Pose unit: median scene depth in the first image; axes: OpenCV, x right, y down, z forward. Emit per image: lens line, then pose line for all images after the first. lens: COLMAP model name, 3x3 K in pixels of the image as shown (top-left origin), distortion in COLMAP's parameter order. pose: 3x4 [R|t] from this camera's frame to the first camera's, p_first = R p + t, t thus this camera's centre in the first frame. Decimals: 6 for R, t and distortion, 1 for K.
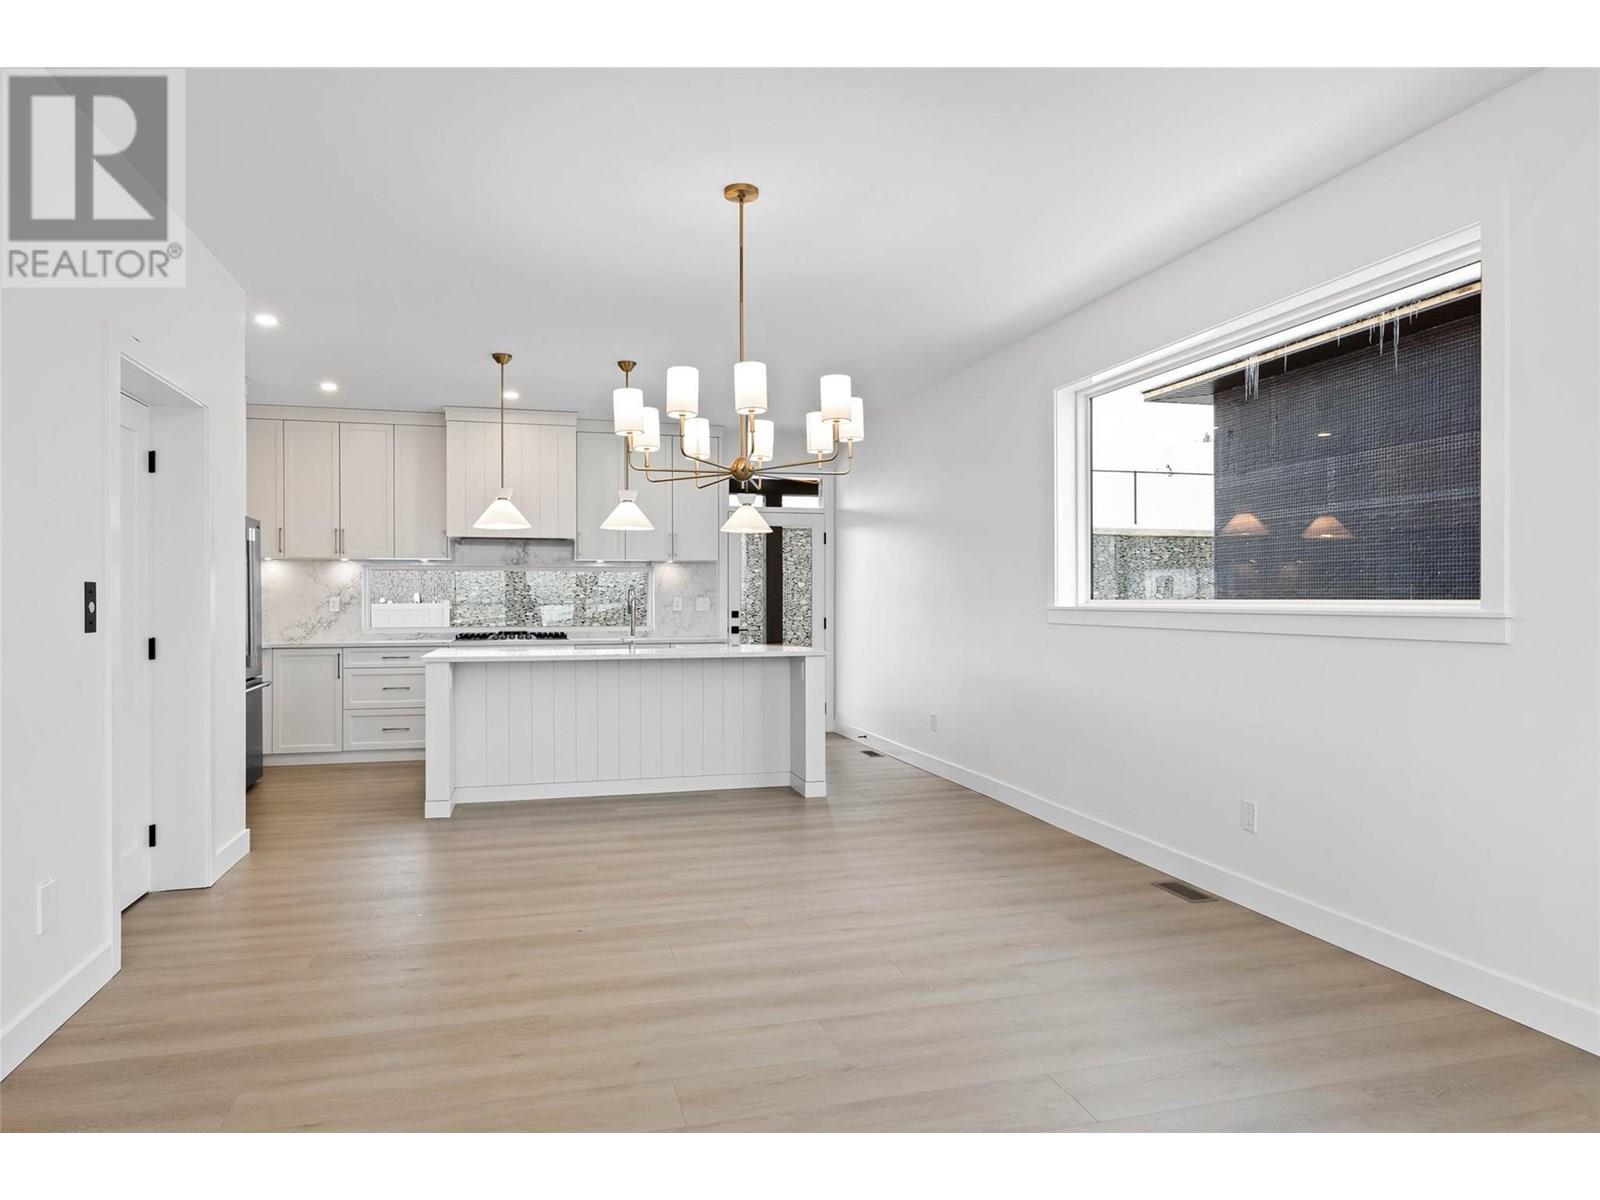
lens RADIAL K [[976.0, 0, 790.2], [0, 976.0, 603.6], [0, 0, 1]] dist [-0.009149, 0.000226]
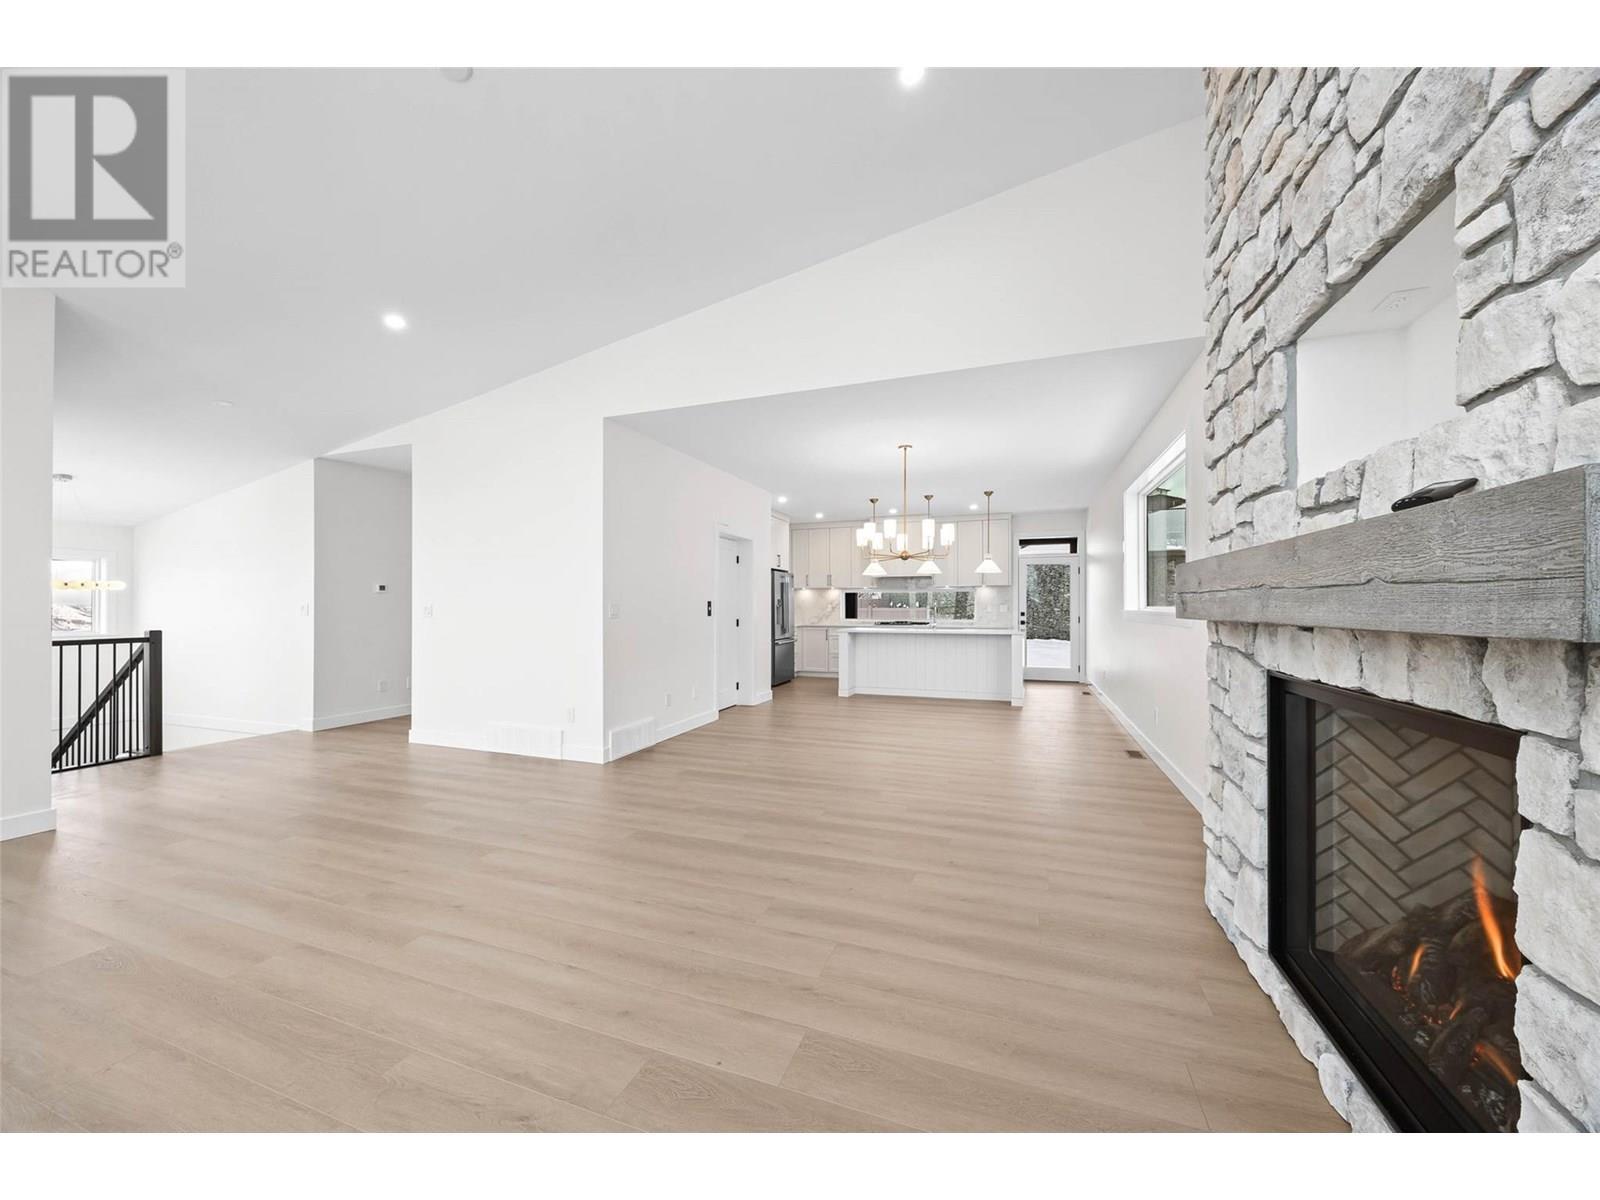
lens RADIAL K [[634.2, 0, 791.3], [0, 634.2, 602.8], [0, 0, 1]] dist [0.001240, 0.000079]
pose [[0.810393, -0.001260, -0.585885, 0.324956], [-0.002792, 0.999978, -0.006012, -0.001998], [0.585879, 0.006508, 0.810372, -0.247753]]
